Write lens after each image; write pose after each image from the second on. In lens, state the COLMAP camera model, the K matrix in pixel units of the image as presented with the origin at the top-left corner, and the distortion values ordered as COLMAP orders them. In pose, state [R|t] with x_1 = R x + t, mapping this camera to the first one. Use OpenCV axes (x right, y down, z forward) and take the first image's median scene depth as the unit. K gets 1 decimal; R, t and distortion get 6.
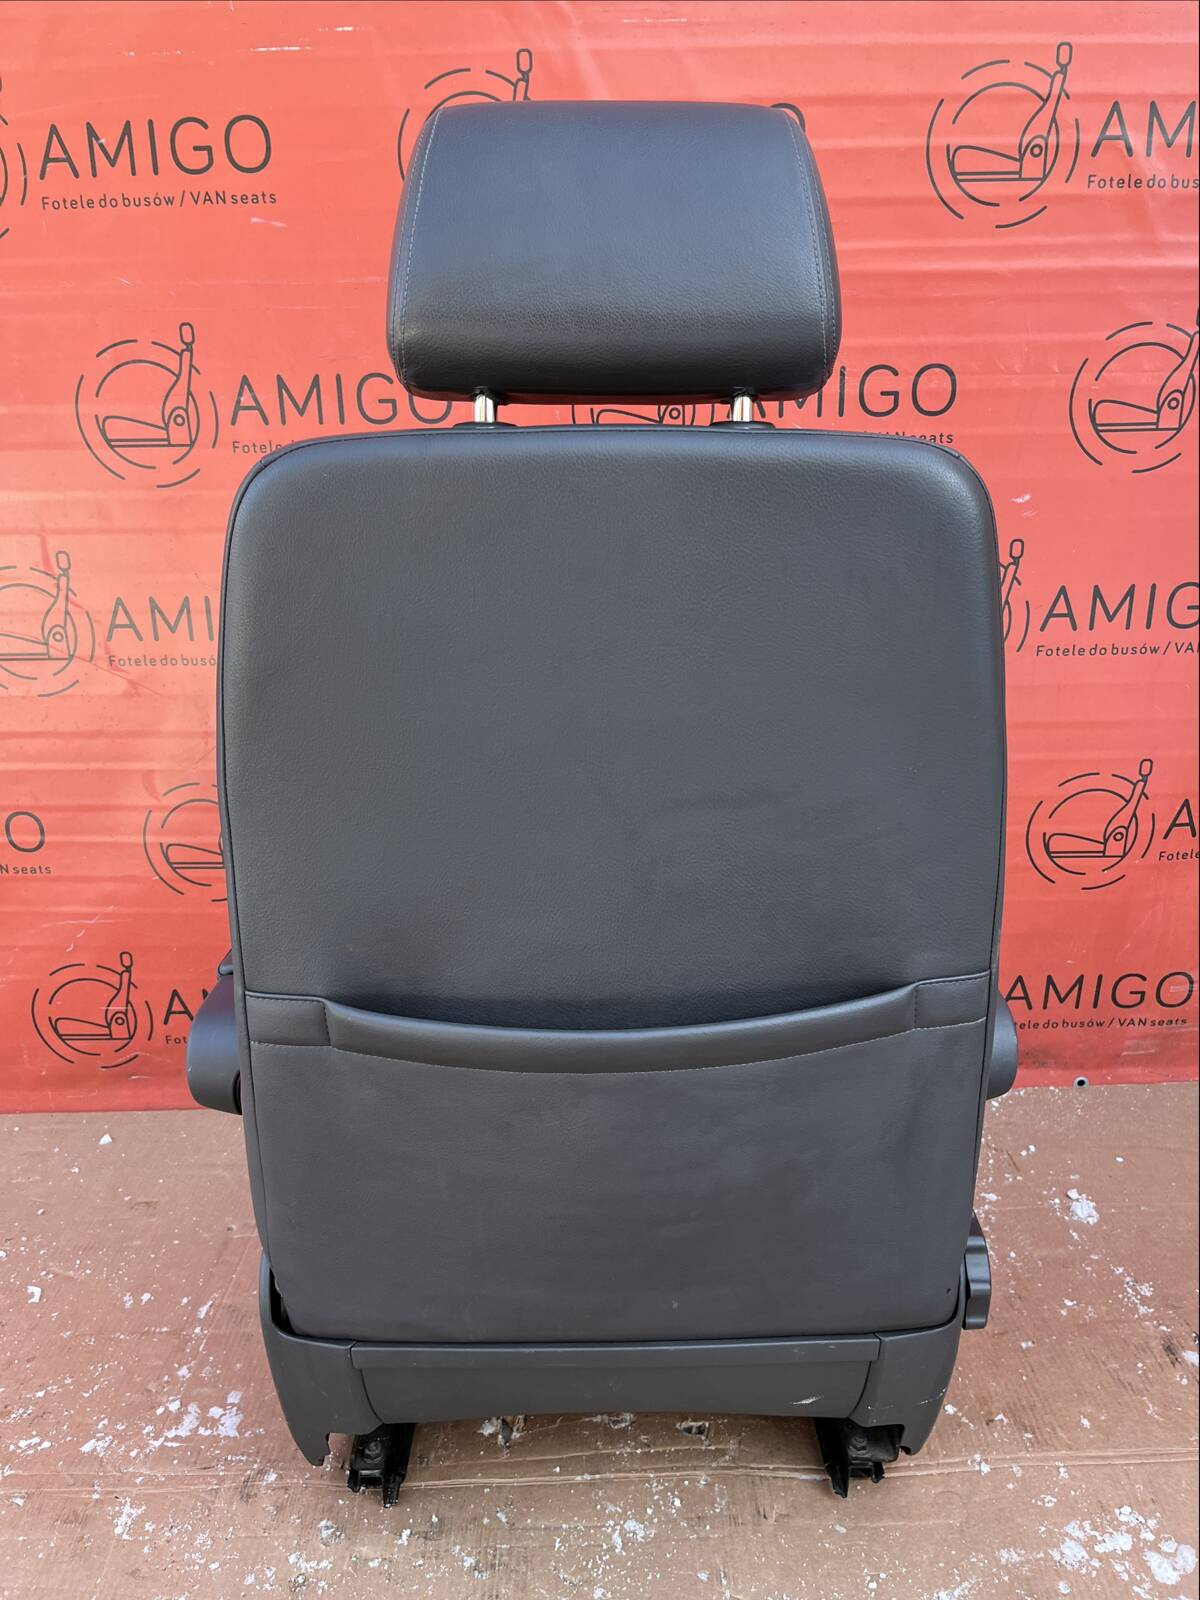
lens RADIAL K [[1195.8, 0, 619.6], [0, 1195.8, 811.9], [0, 0, 1]] dist [0.040409, -0.081784]
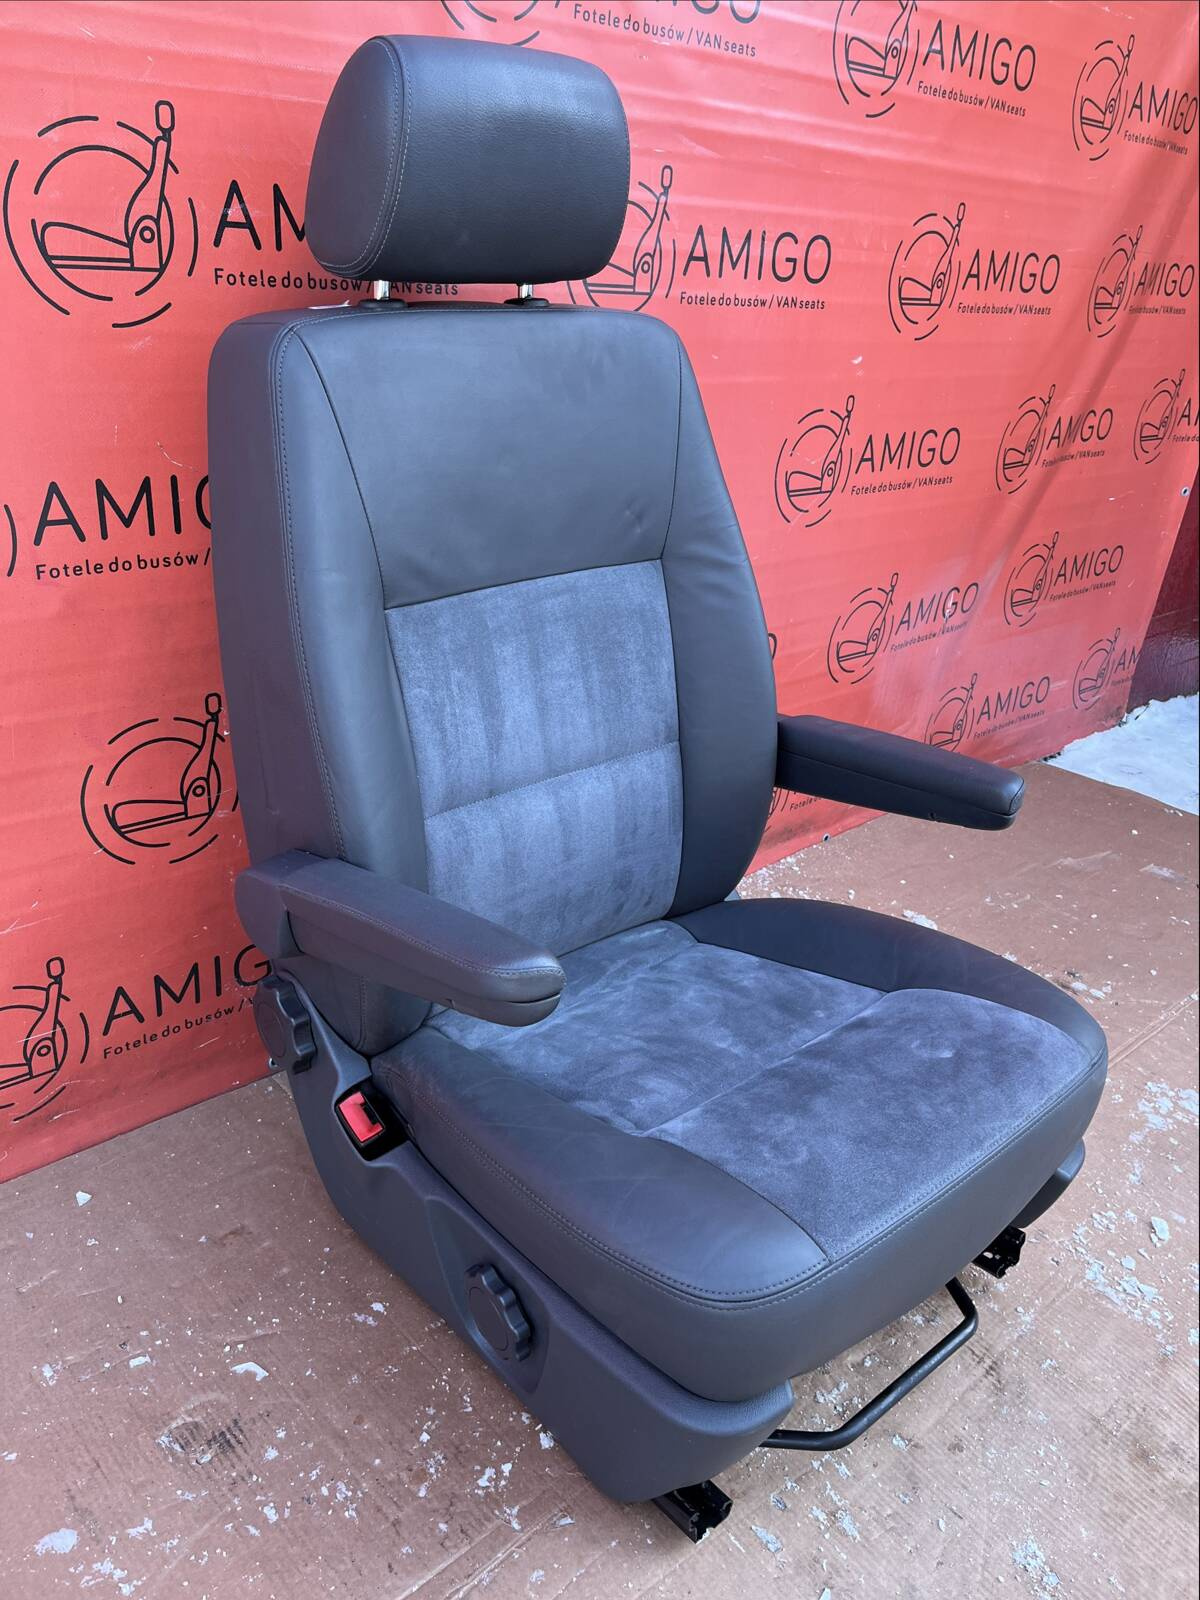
lens RADIAL K [[1187.2, 0, 600.0], [0, 1187.2, 800.0], [0, 0, 1]] dist [0.070856, -0.112949]
pose [[0.757034, -0.213299, 0.617579, -0.680059], [0.135476, 0.975914, 0.170993, -0.072924], [-0.639176, -0.045780, 0.767697, 0.232813]]
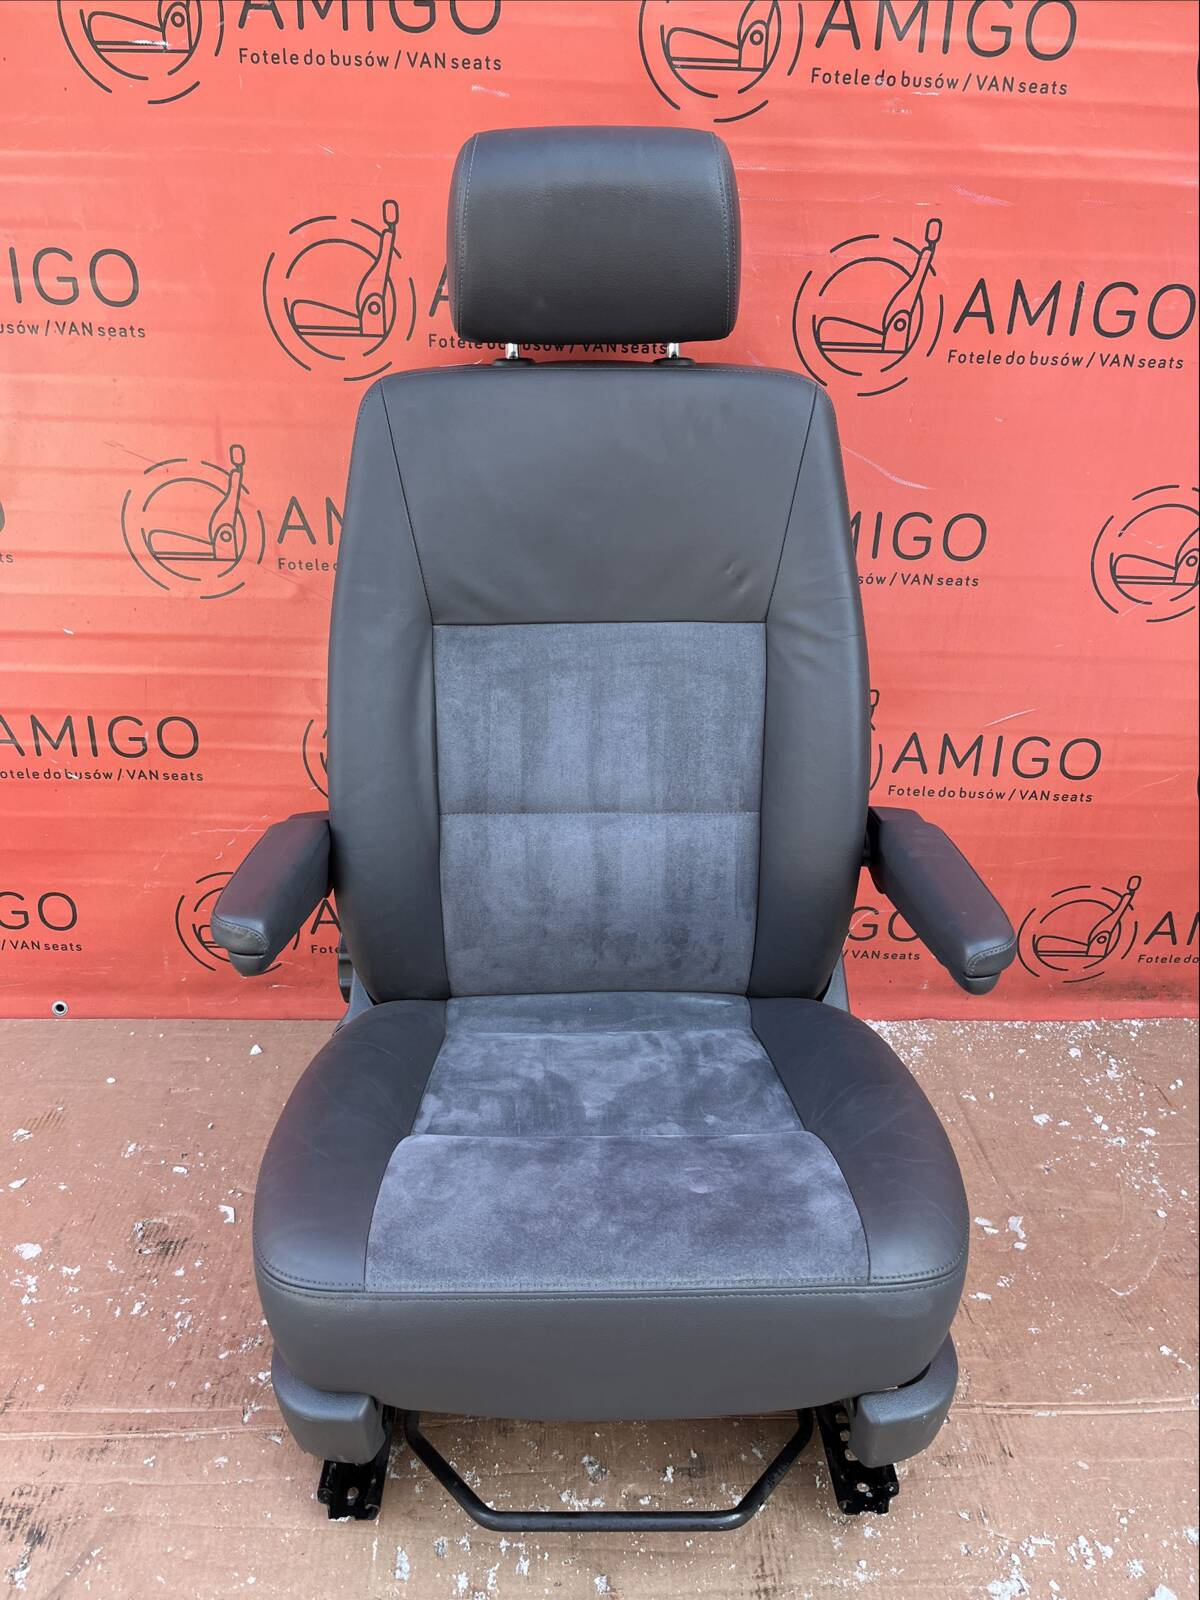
lens RADIAL K [[1183.4, 0, 600.0], [0, 1183.4, 800.0], [0, 0, 1]] dist [0.050572, -0.085273]
pose [[0.998903, 0.032310, 0.033883, -0.208474], [-0.035426, 0.994768, 0.095816, -0.041043], [-0.030610, -0.096911, 0.994822, 0.038897]]
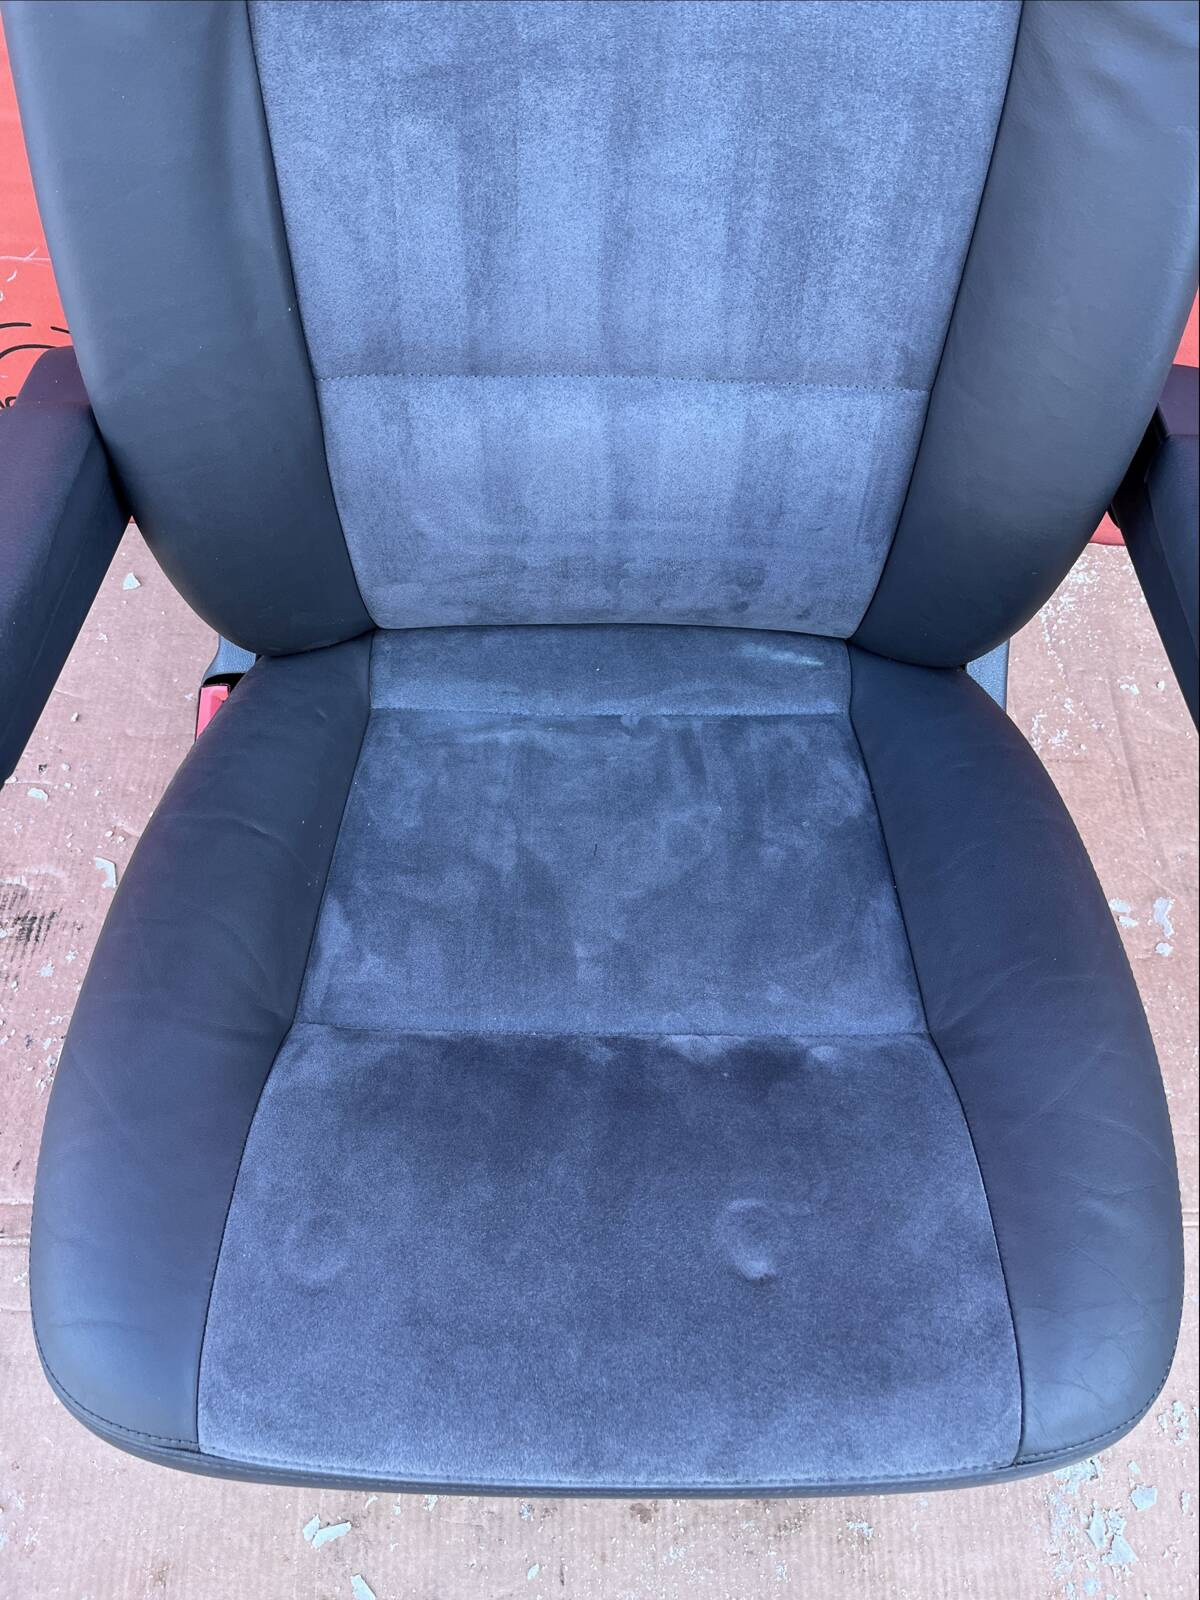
lens RADIAL K [[1196.5, 0, 599.0], [0, 1196.5, 787.9], [0, 0, 1]] dist [0.055817, -0.091349]
pose [[0.998504, 0.043720, 0.032850, -0.195978], [-0.054448, 0.738848, 0.671669, -0.142077], [0.005094, -0.672453, 0.740122, 0.455790]]
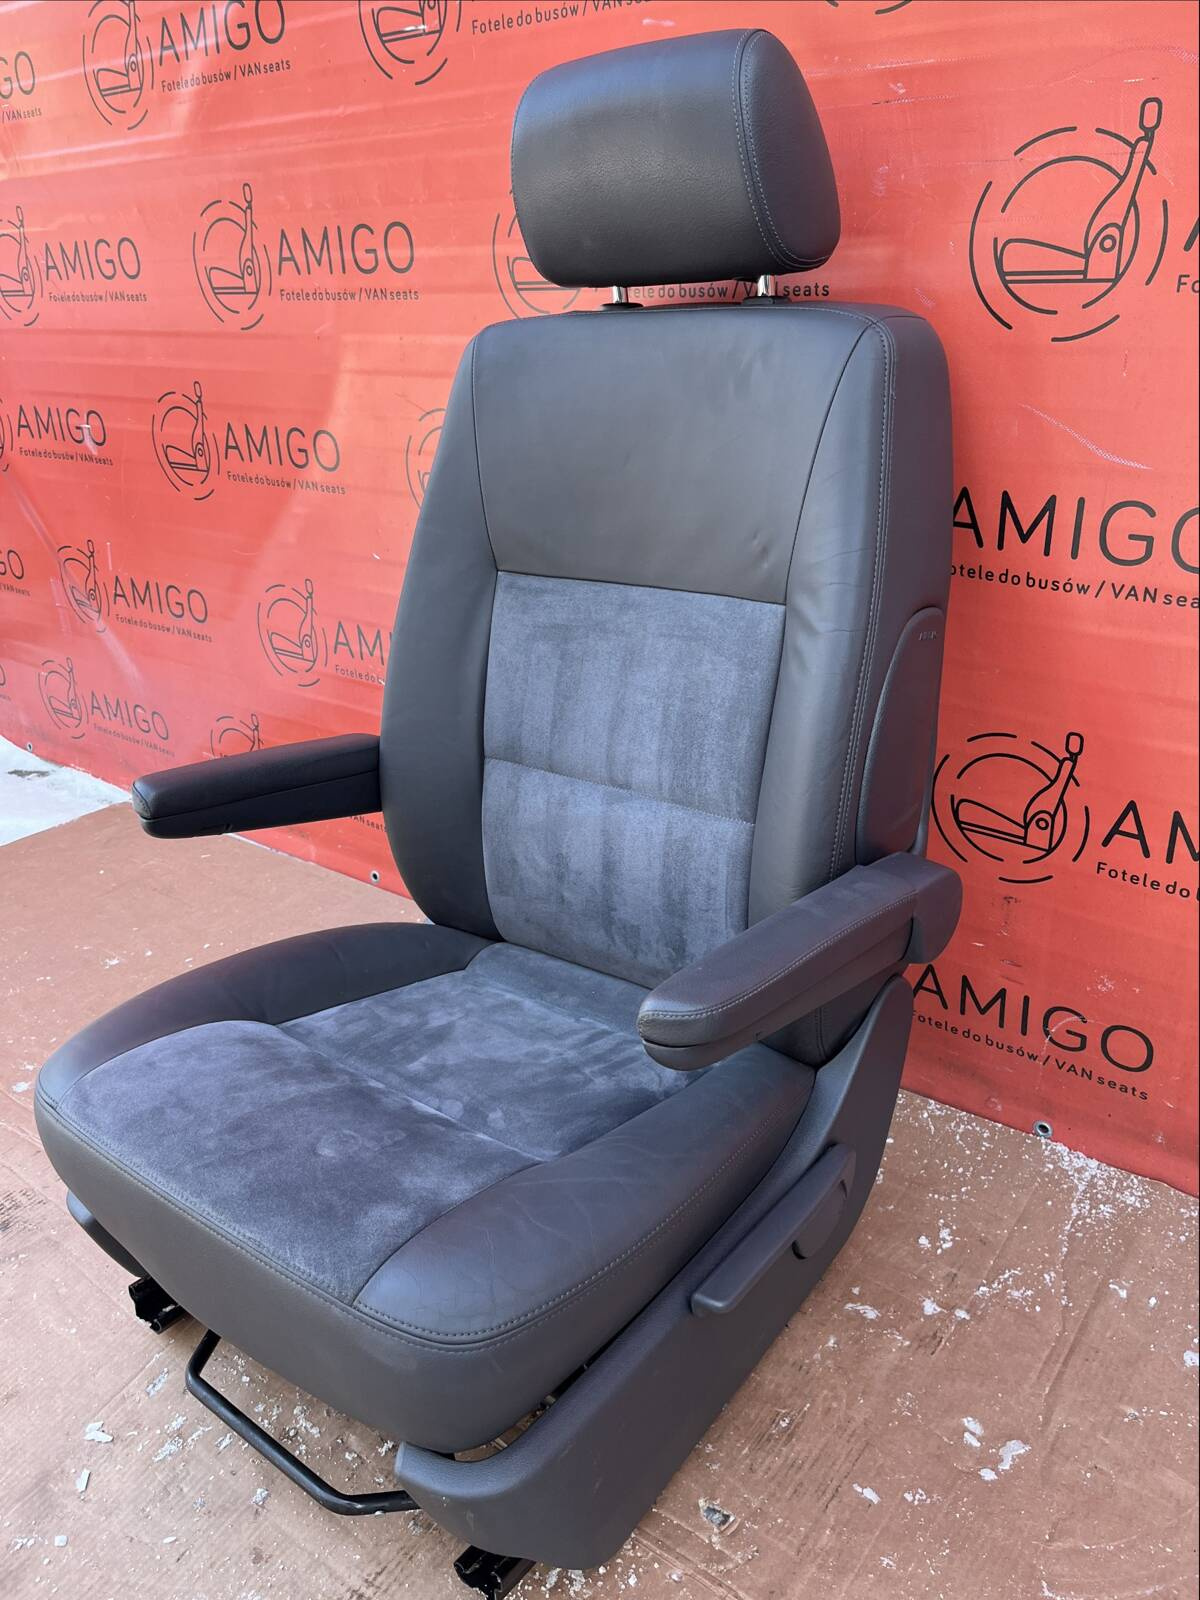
lens RADIAL K [[1196.5, 0, 599.0], [0, 1196.5, 787.9], [0, 0, 1]] dist [0.055817, -0.091349]
pose [[0.788292, 0.237014, -0.567820, 0.281630], [-0.171798, 0.970914, 0.166768, -0.084555], [0.590831, -0.033911, 0.806082, 0.230941]]
